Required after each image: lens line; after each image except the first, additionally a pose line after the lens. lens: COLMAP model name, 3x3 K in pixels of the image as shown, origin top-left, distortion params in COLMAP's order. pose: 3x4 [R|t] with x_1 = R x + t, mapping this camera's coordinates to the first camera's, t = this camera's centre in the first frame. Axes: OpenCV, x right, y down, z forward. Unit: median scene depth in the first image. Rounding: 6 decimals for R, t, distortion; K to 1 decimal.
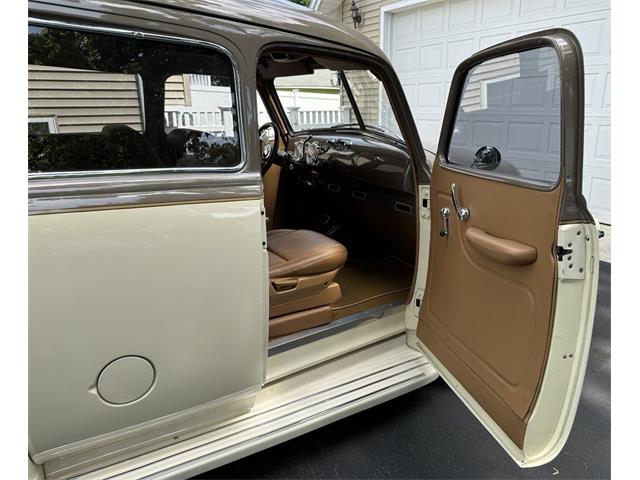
lens RADIAL K [[454.8, 0, 320.0], [0, 454.8, 240.0], [0, 0, 1]] dist [0.000758, -0.006641]
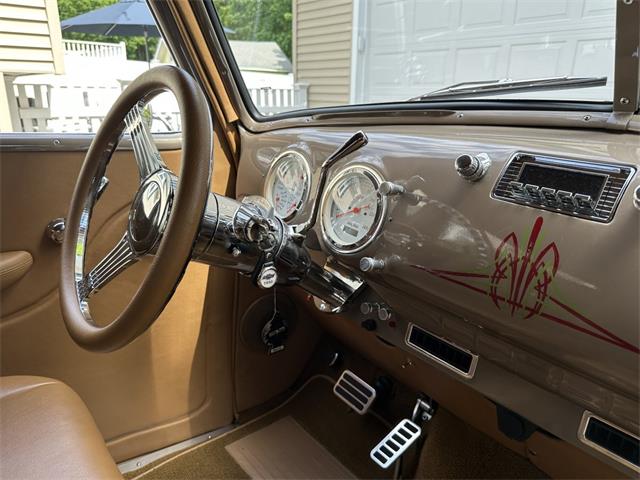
lens RADIAL K [[454.8, 0, 320.0], [0, 454.8, 240.0], [0, 0, 1]] dist [0.000758, -0.006641]
pose [[0.990742, -0.026000, 0.133242, -0.063978], [0.022058, 0.999277, 0.030978, -0.176514], [-0.133951, -0.027753, 0.990599, 0.747034]]
